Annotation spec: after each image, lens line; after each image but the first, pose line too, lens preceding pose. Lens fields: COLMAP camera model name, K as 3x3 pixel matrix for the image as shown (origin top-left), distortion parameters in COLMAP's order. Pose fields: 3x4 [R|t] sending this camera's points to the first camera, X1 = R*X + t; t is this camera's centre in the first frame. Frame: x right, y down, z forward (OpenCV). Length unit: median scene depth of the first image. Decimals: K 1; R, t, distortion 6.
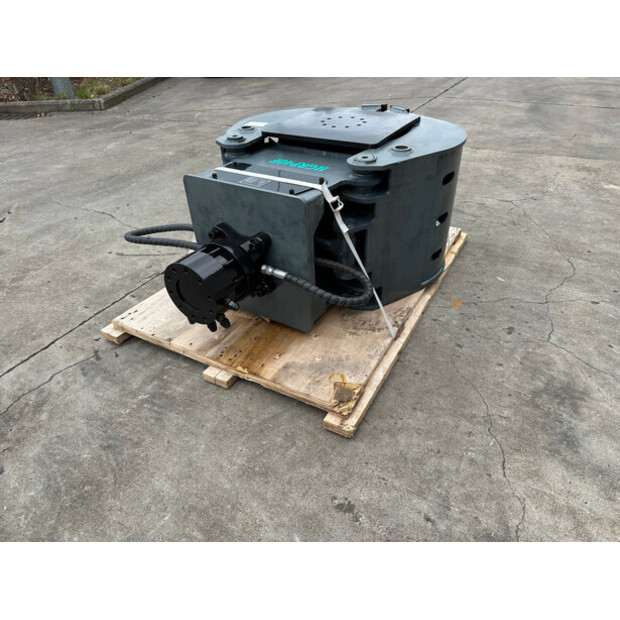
lens RADIAL K [[438.1, 0, 313.9], [0, 438.1, 312.9], [0, 0, 1]] dist [0.017093, -0.030255]
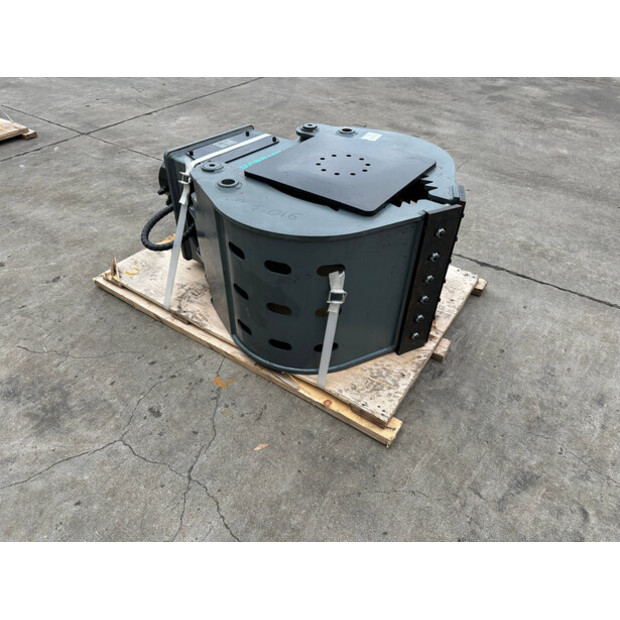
lens RADIAL K [[438.1, 0, 309.6], [0, 438.1, 310.0], [0, 0, 1]] dist [0.017093, -0.030255]
pose [[-0.088388, 0.656842, -0.748830, 1.118695], [-0.596941, 0.566890, 0.567712, -0.900761], [0.797401, 0.497186, 0.341990, 1.002316]]
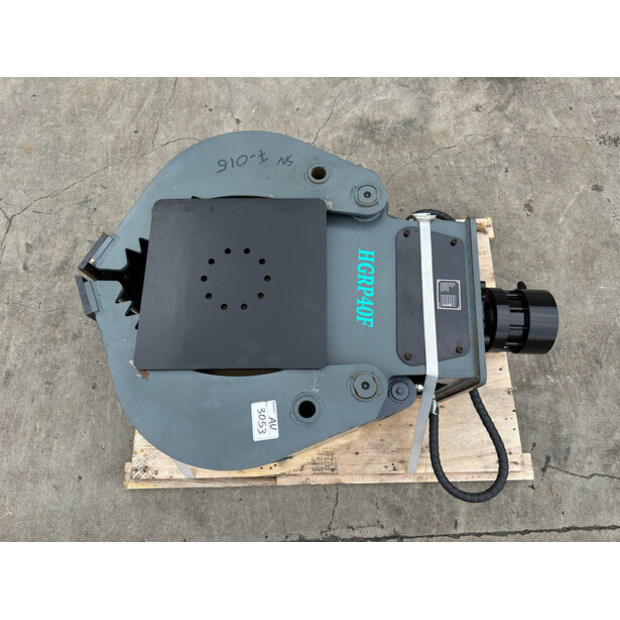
lens RADIAL K [[438.1, 0, 312.2], [0, 438.1, 315.1], [0, 0, 1]] dist [0.017093, -0.030255]
pose [[-0.494329, -0.814887, 0.302651, -0.295318], [0.537560, -0.012957, 0.843126, -1.166013], [-0.683131, 0.579475, 0.444456, 0.829833]]
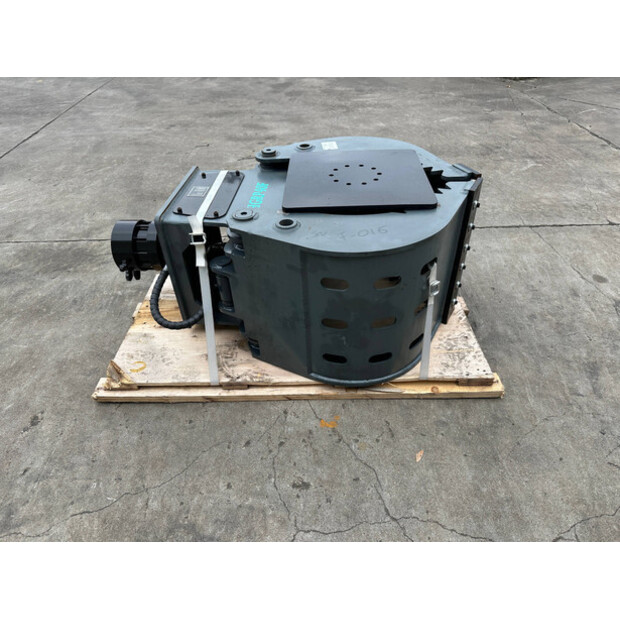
lens RADIAL K [[438.1, 0, 309.2], [0, 438.1, 306.7], [0, 0, 1]] dist [0.017093, -0.030255]
pose [[0.472335, 0.559359, -0.681188, 0.964789], [-0.496086, 0.807510, 0.319102, -0.570643], [0.728559, 0.187205, 0.658906, 0.507822]]
